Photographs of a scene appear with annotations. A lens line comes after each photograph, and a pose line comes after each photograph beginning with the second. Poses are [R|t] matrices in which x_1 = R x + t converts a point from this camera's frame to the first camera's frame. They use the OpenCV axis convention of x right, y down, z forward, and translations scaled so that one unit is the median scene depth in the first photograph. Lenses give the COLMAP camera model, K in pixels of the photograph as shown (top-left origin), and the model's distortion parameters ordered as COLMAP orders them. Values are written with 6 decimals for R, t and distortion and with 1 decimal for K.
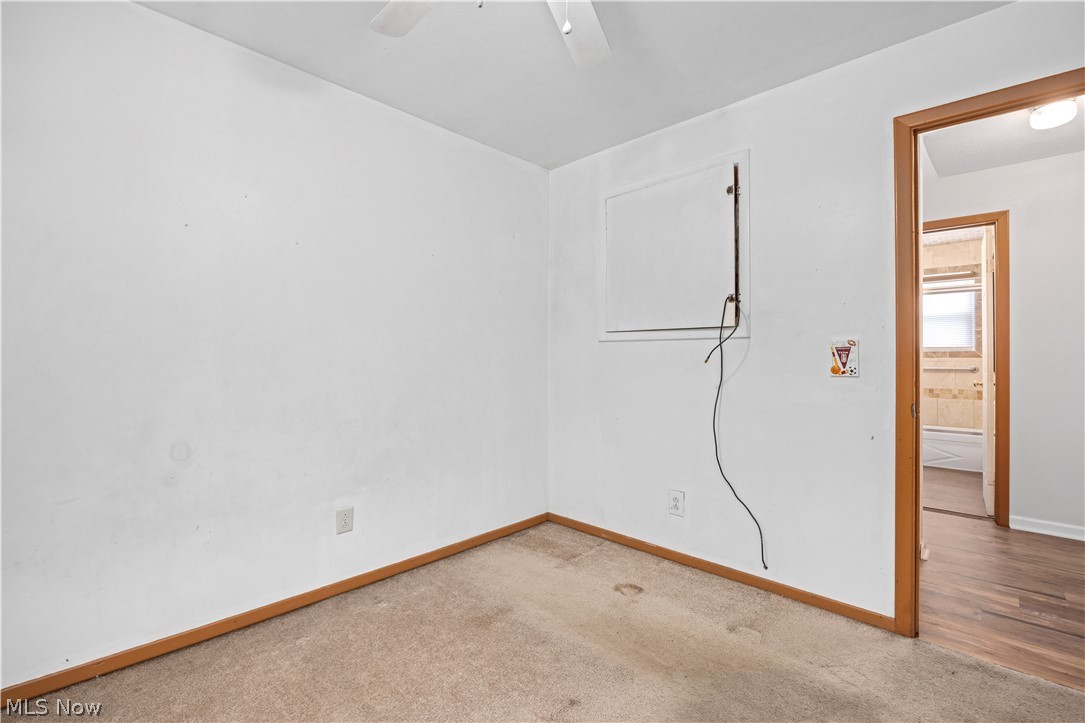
lens RADIAL K [[507.2, 0, 544.1], [0, 507.2, 362.0], [0, 0, 1]] dist [-0.000485, 0.000162]
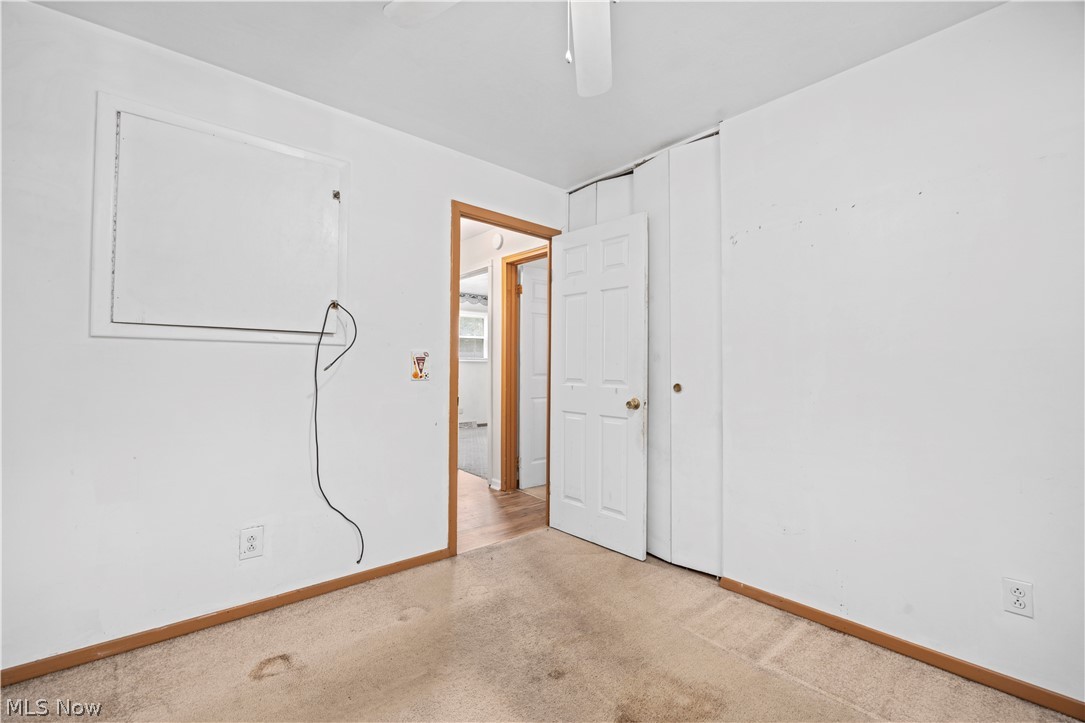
lens RADIAL K [[468.5, 0, 543.1], [0, 468.5, 360.5], [0, 0, 1]] dist [-0.002144, -0.000595]
pose [[0.065007, 0.006528, 0.997863, -0.535197], [-0.003772, 0.999973, -0.006296, -0.013524], [-0.997878, -0.003354, 0.065030, 0.562886]]
